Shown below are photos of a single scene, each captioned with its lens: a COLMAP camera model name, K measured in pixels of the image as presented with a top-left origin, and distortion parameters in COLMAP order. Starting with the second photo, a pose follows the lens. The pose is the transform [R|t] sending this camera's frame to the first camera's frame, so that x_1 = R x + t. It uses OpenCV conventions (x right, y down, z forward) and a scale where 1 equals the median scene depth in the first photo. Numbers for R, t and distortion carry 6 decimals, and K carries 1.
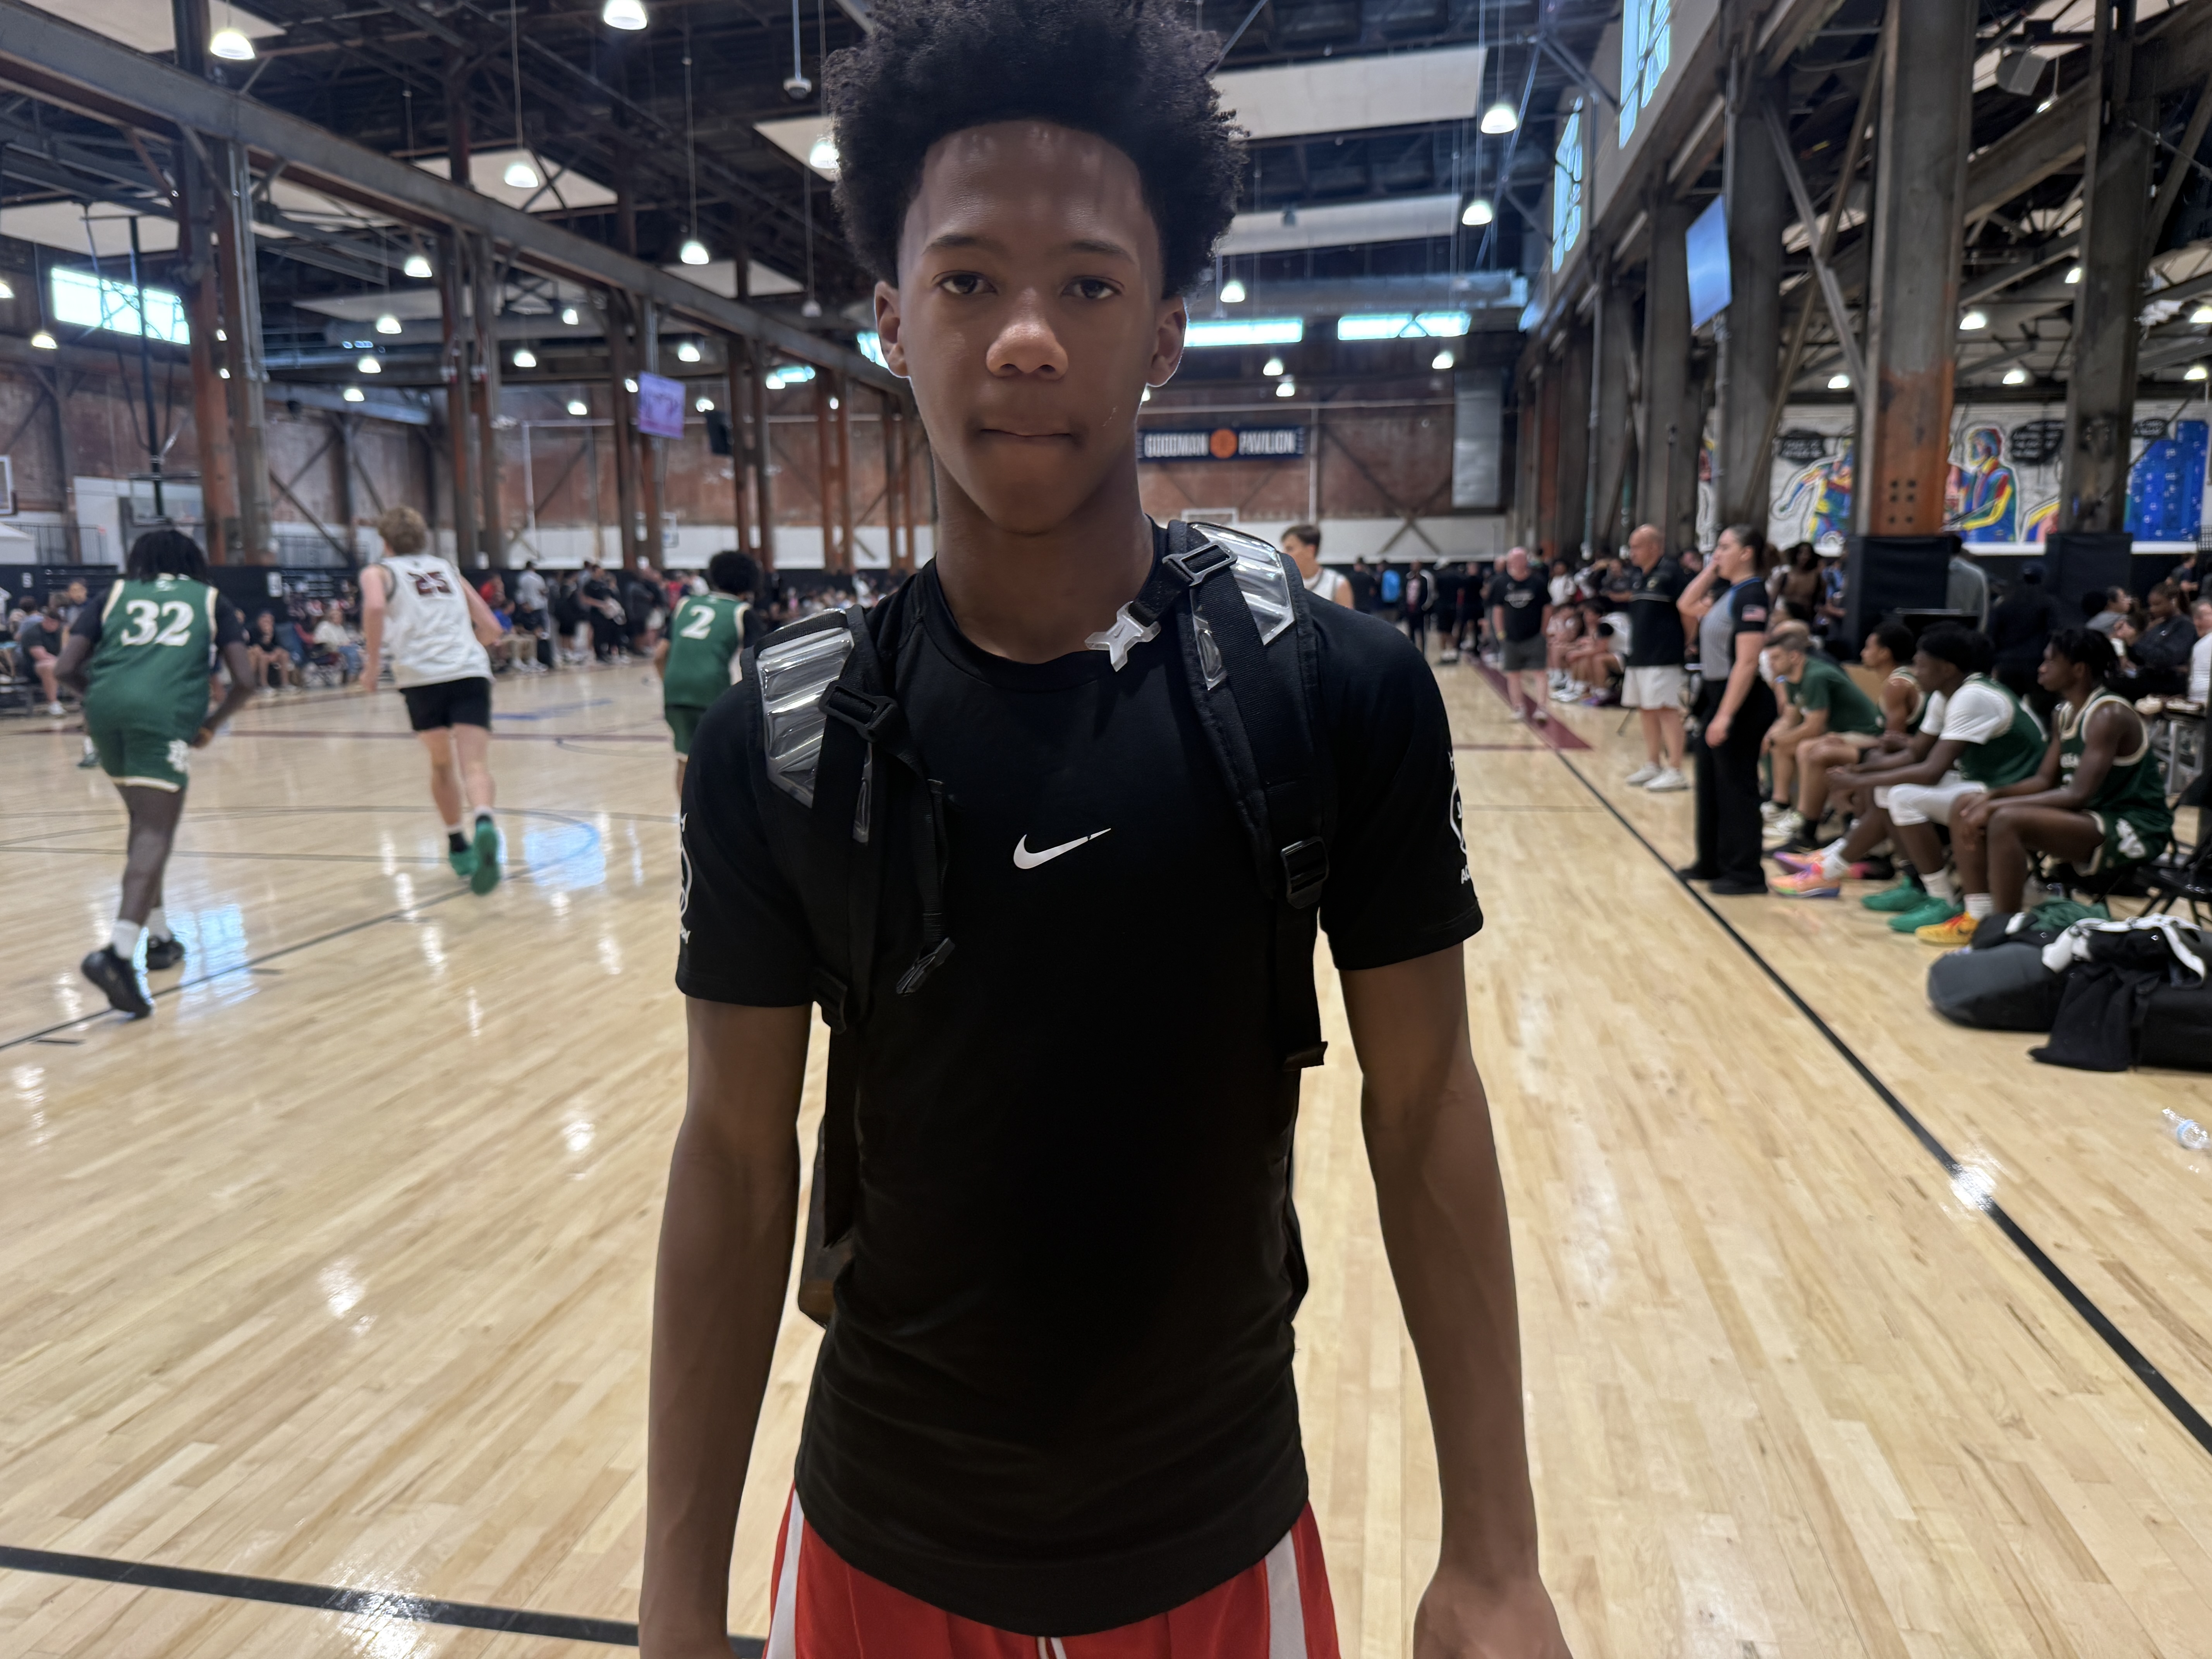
lens RADIAL K [[1563.7, 0, 1106.0], [0, 1563.7, 829.5], [0, 0, 1]] dist [0.076929, -0.131795]
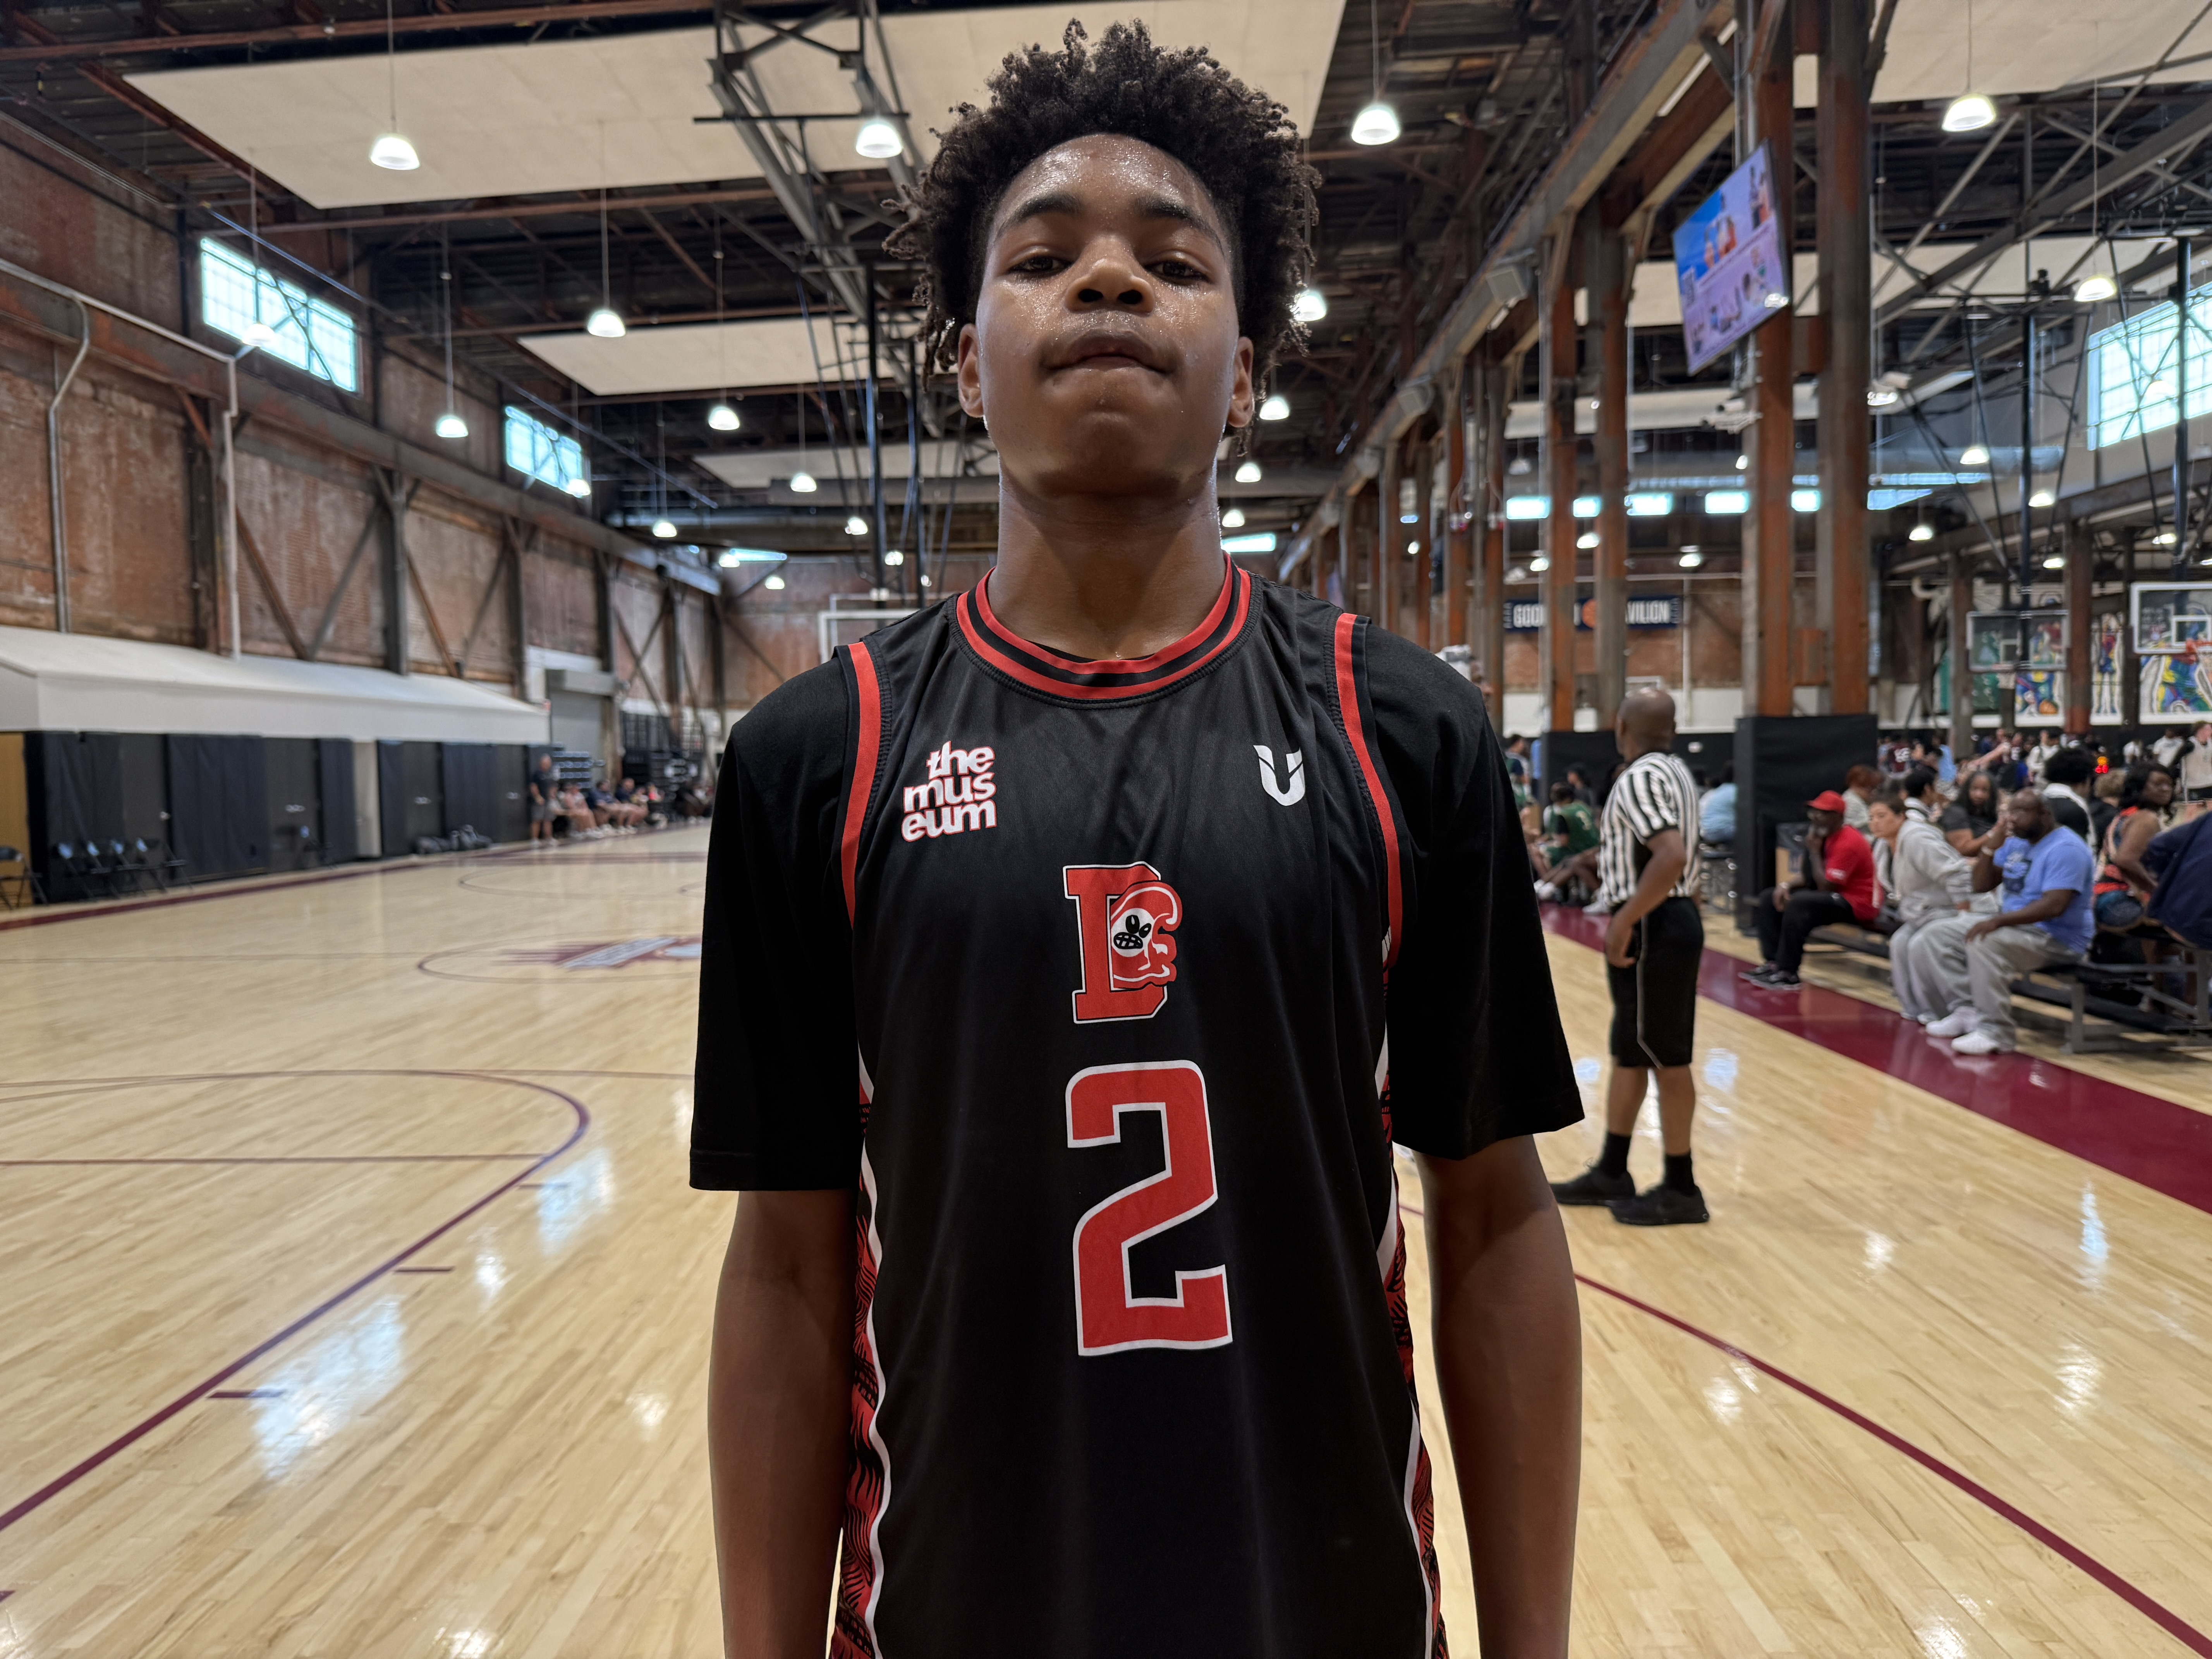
lens RADIAL K [[1563.7, 0, 1106.0], [0, 1563.7, 829.5], [0, 0, 1]] dist [0.076929, -0.131795]
pose [[0.988297, -0.016511, 0.151648, -0.384765], [0.033628, 0.993250, -0.111013, -0.011287], [-0.148792, 0.114813, 0.982181, 0.089274]]
